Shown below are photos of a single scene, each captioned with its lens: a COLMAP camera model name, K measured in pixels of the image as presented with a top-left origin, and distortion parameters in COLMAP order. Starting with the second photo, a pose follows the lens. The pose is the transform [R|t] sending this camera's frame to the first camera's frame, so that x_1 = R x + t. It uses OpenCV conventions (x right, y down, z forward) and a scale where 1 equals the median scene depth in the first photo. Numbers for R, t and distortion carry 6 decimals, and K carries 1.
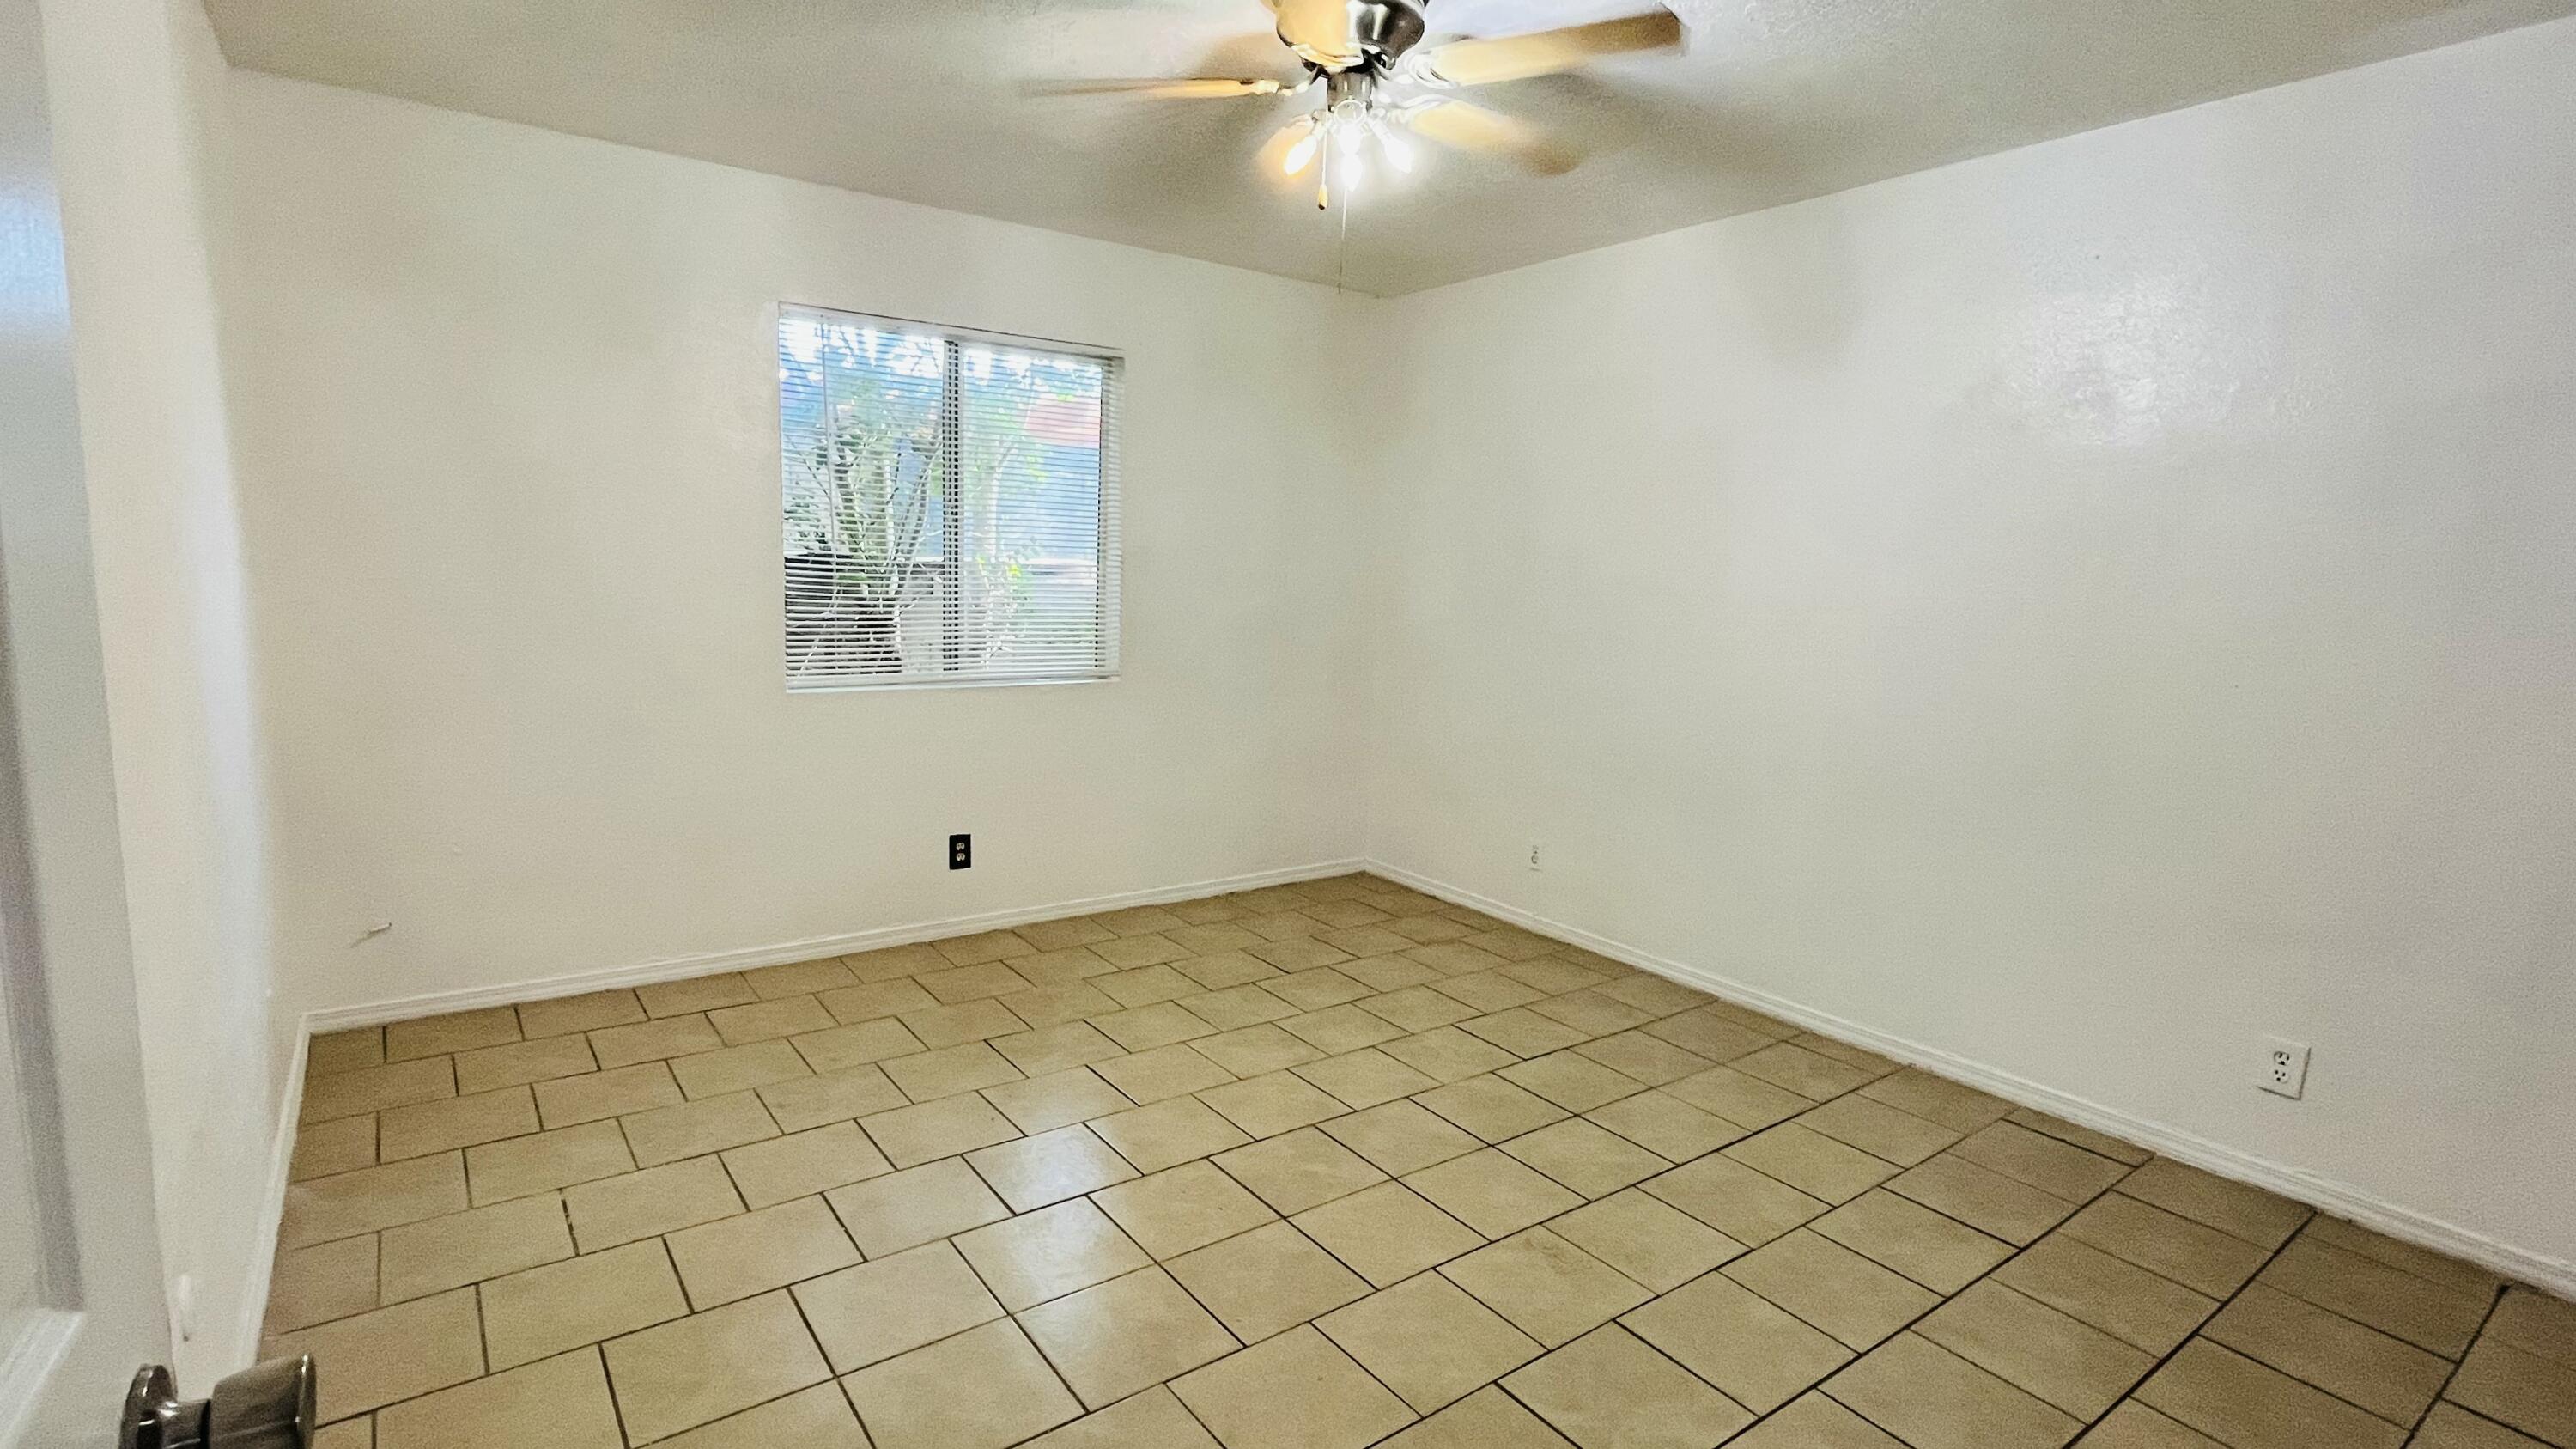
lens RADIAL K [[1213.0, 0, 1279.6], [0, 1213.0, 736.0], [0, 0, 1]] dist [-0.003894, 0.000221]
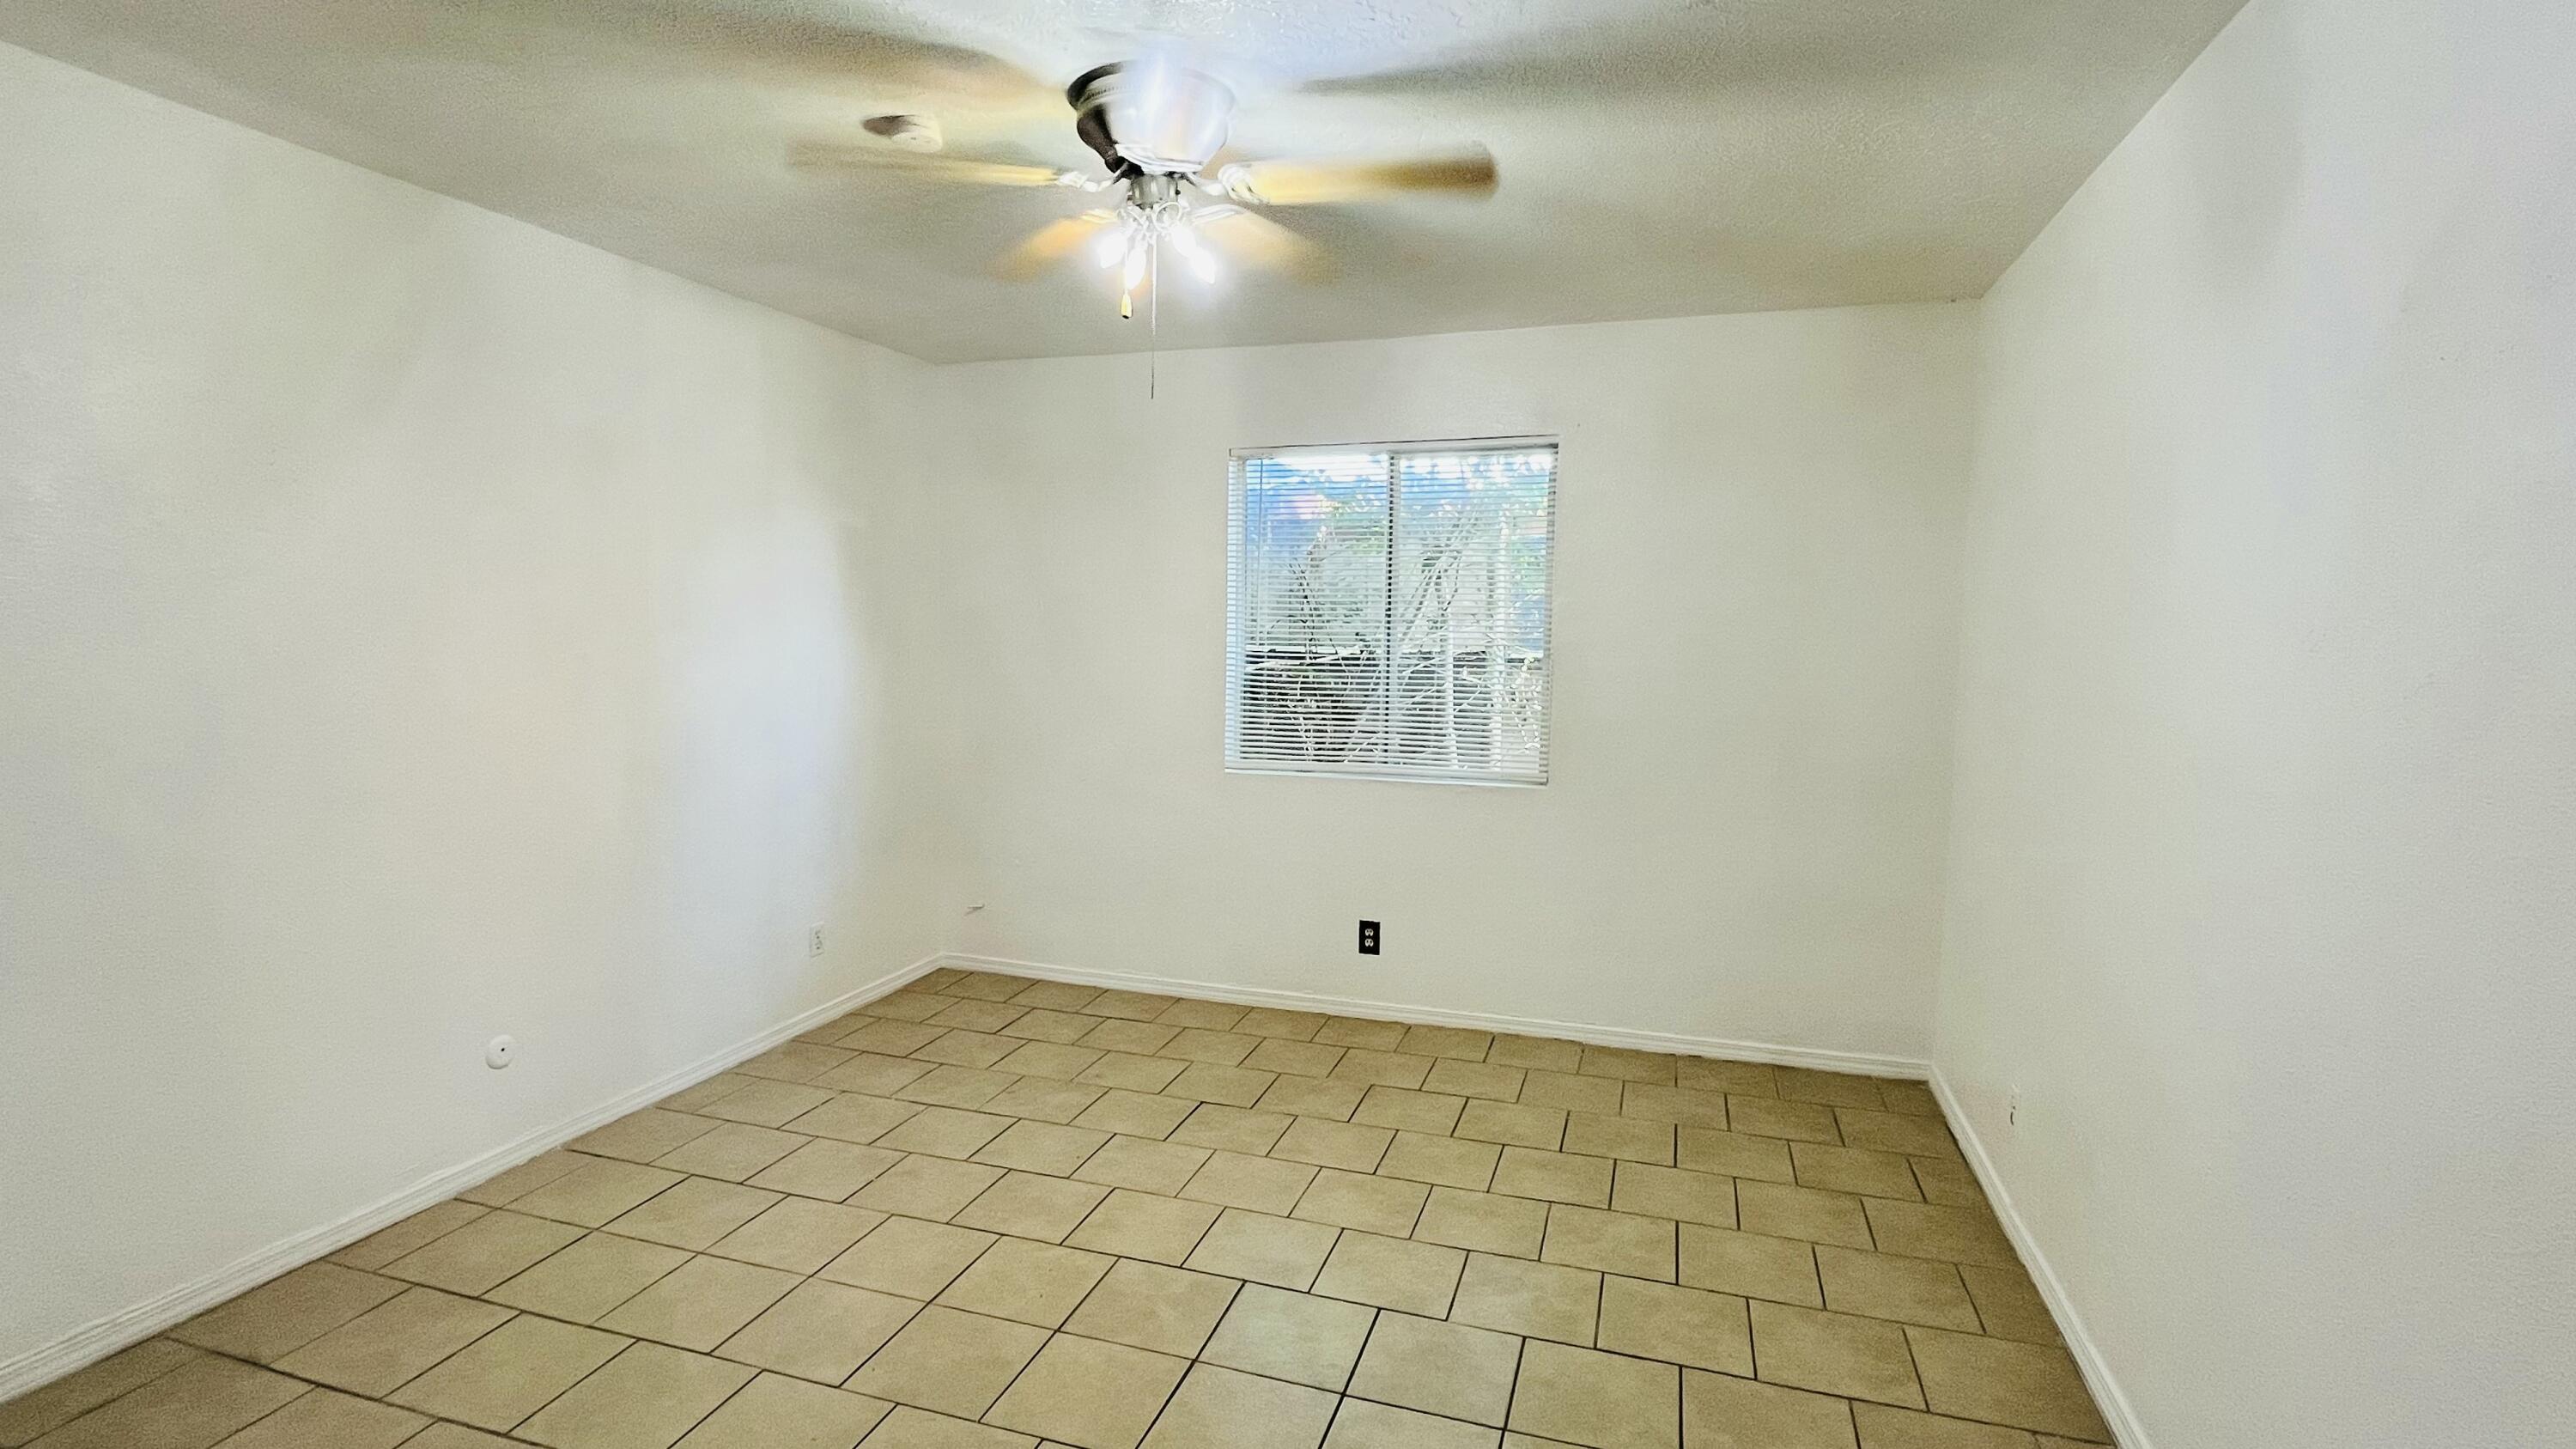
lens RADIAL K [[1213.0, 0, 1279.6], [0, 1213.0, 736.0], [0, 0, 1]] dist [-0.003894, 0.000221]
pose [[0.585988, 0.049511, -0.808805, 0.541118], [-0.105679, 0.994276, -0.015700, -0.053803], [0.803399, 0.094674, 0.587867, 0.317278]]
